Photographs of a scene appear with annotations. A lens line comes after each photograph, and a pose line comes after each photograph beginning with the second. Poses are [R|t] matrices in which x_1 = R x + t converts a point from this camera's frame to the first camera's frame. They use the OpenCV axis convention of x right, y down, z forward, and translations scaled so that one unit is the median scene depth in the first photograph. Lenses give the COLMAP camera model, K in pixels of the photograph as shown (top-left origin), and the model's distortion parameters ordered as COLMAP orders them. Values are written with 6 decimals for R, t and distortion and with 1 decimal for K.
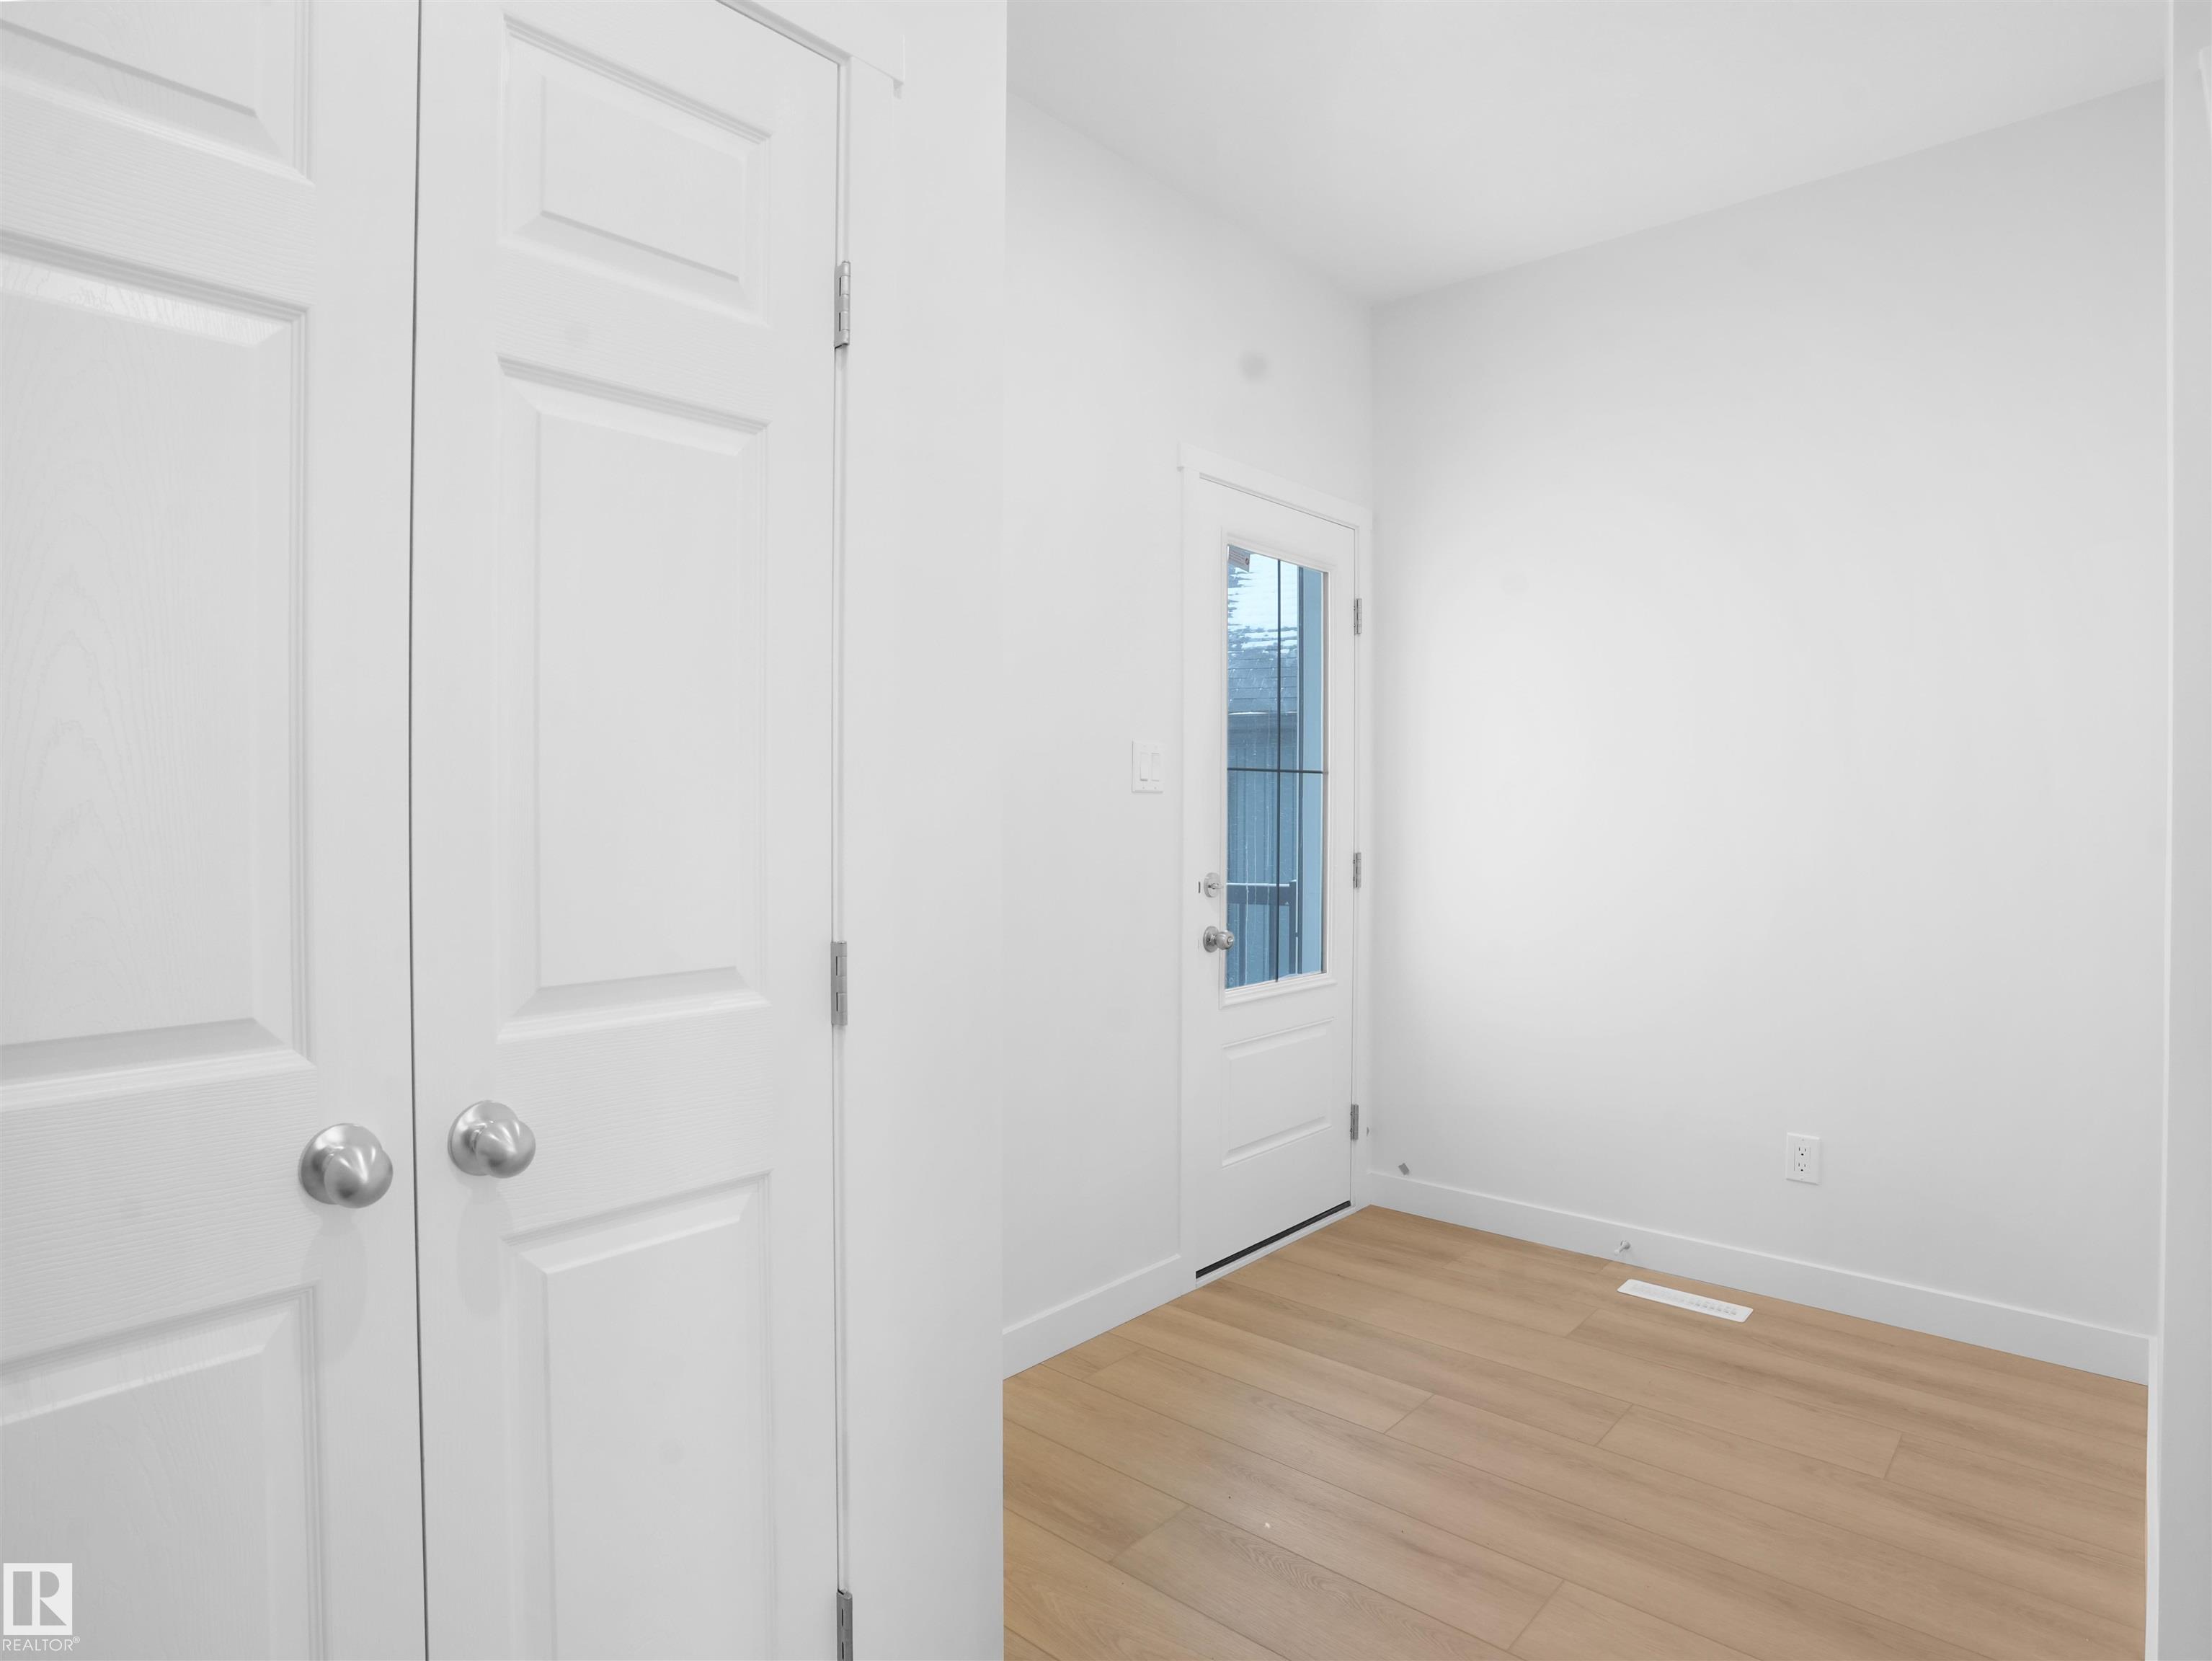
lens RADIAL K [[1200.2, 0, 1100.3], [0, 1200.2, 826.4], [0, 0, 1]] dist [-0.075297, 0.032385]
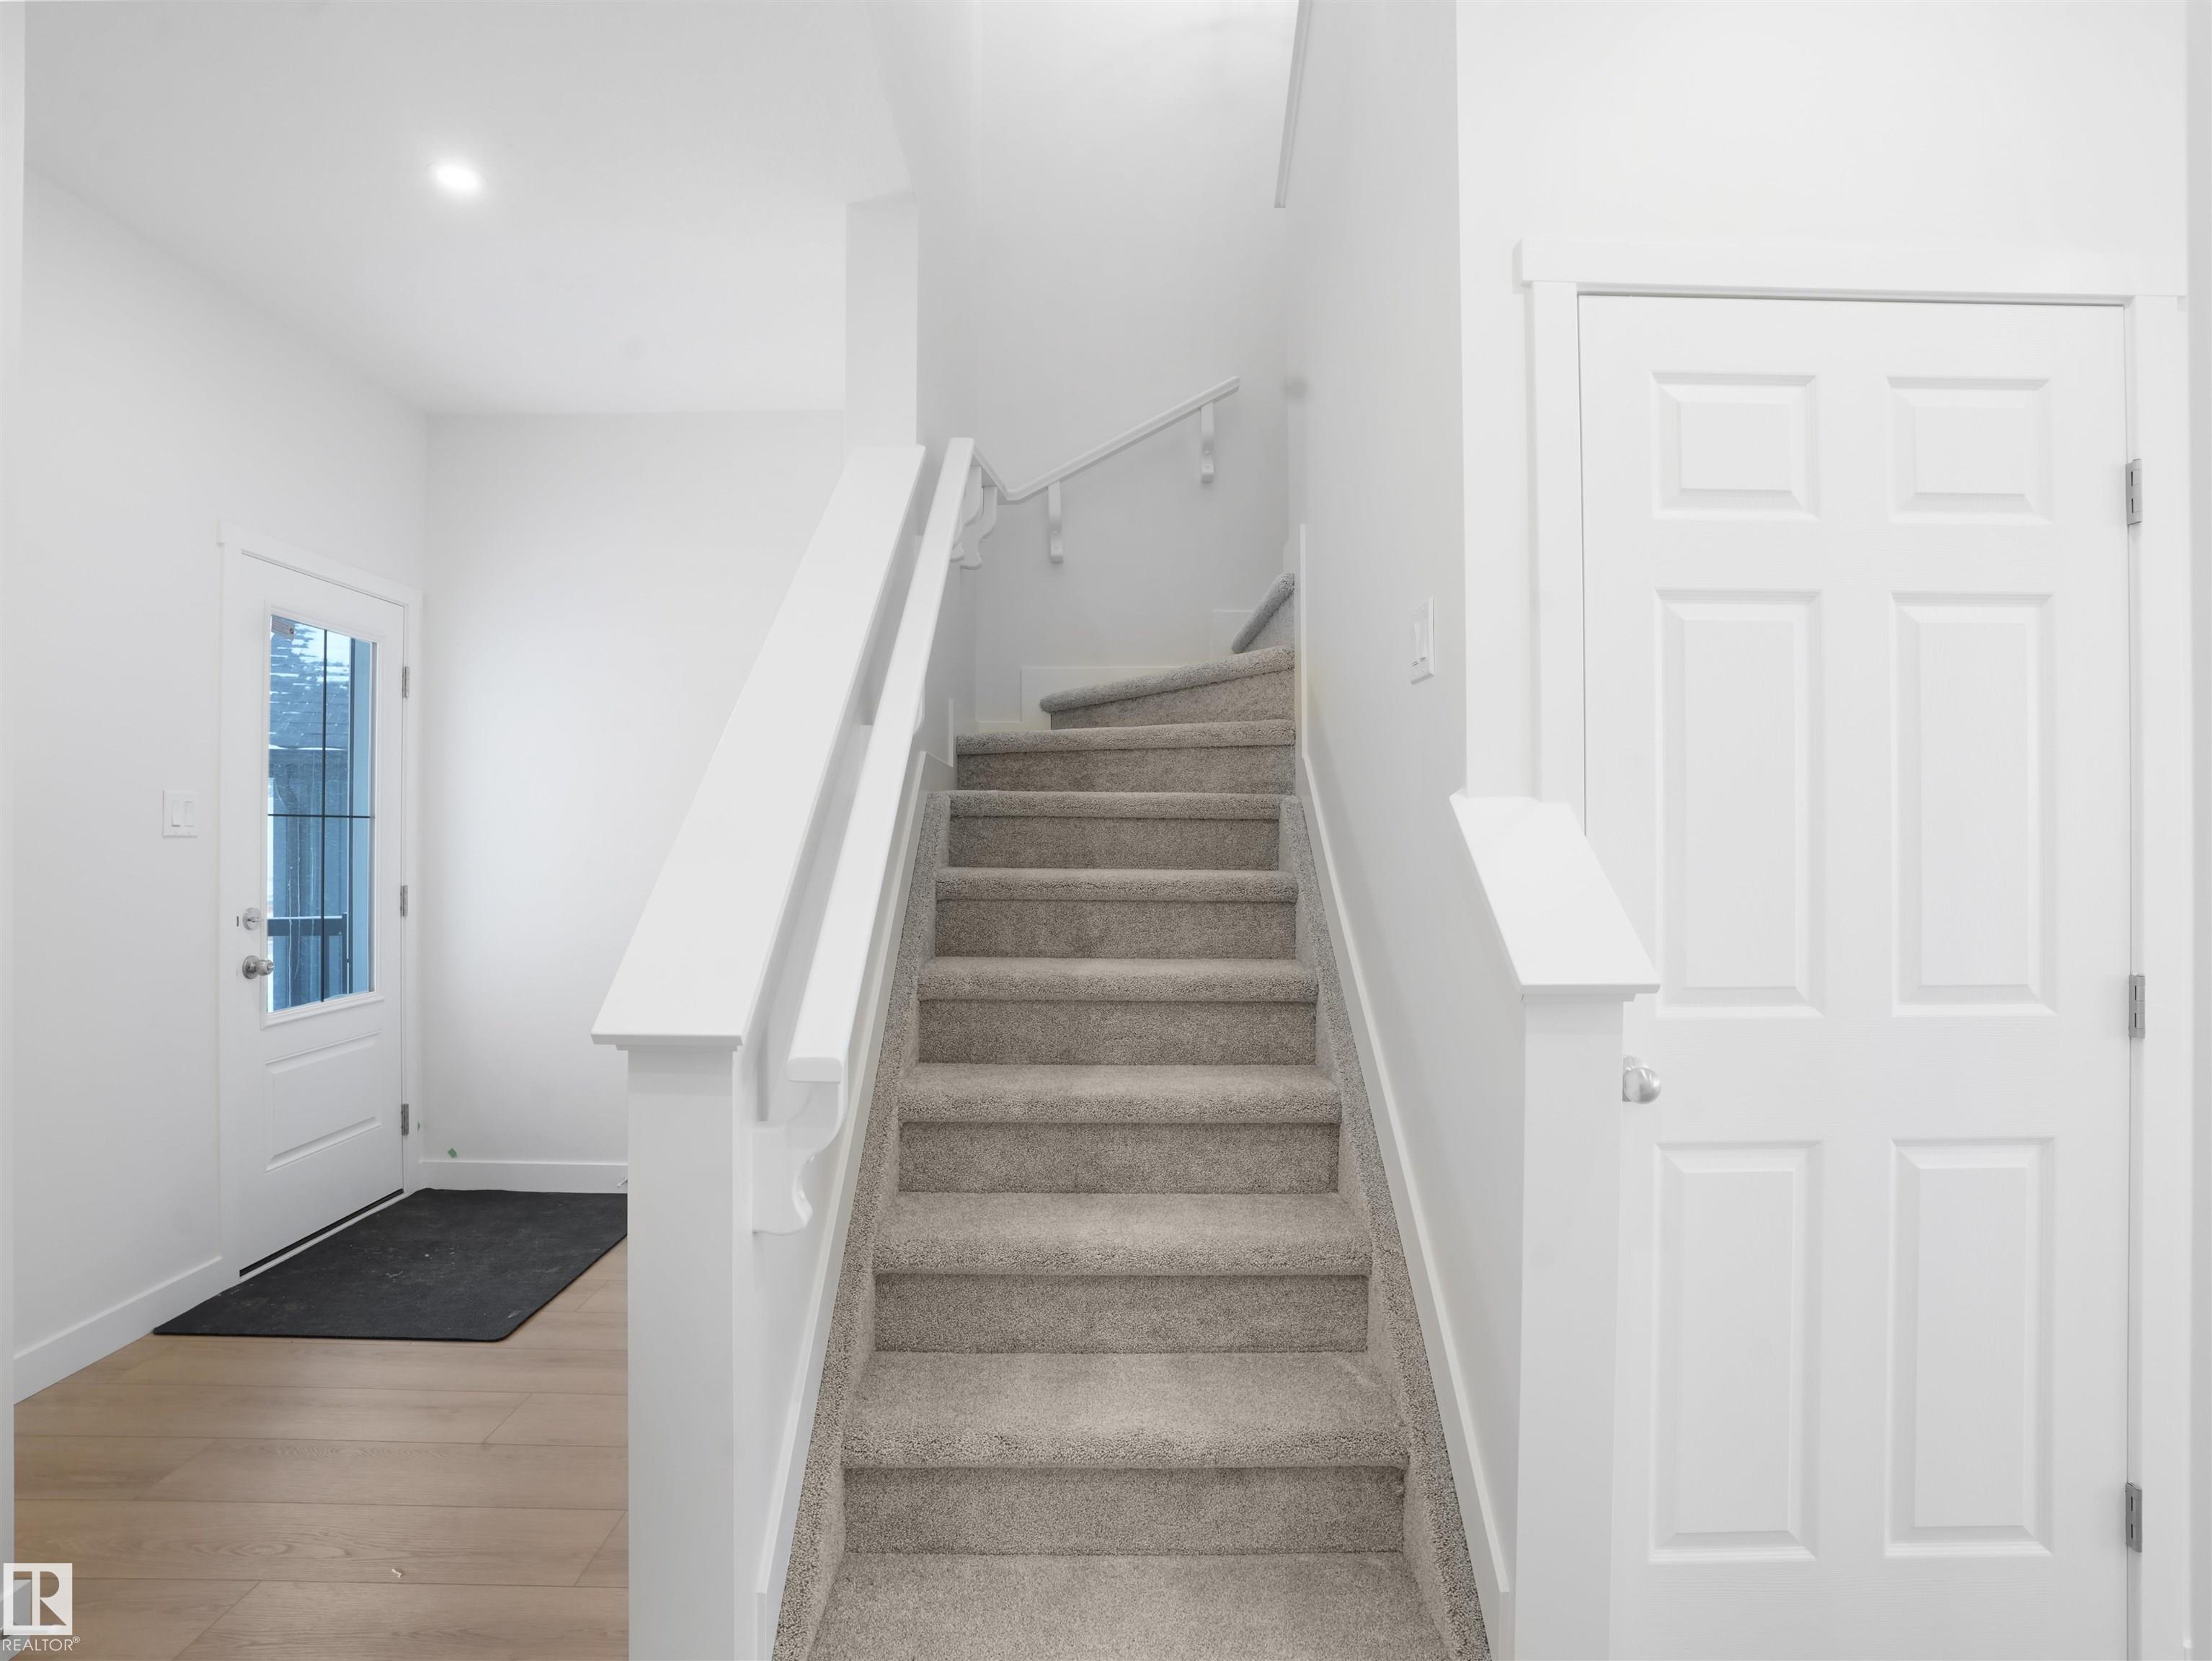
lens RADIAL K [[1200.2, 0, 1100.3], [0, 1200.2, 826.4], [0, 0, 1]] dist [-0.075297, 0.032385]
pose [[0.773747, 0.001376, 0.633493, 0.016788], [0.012560, 0.999768, -0.017511, -0.007783], [-0.633370, 0.021506, 0.773550, -0.317089]]
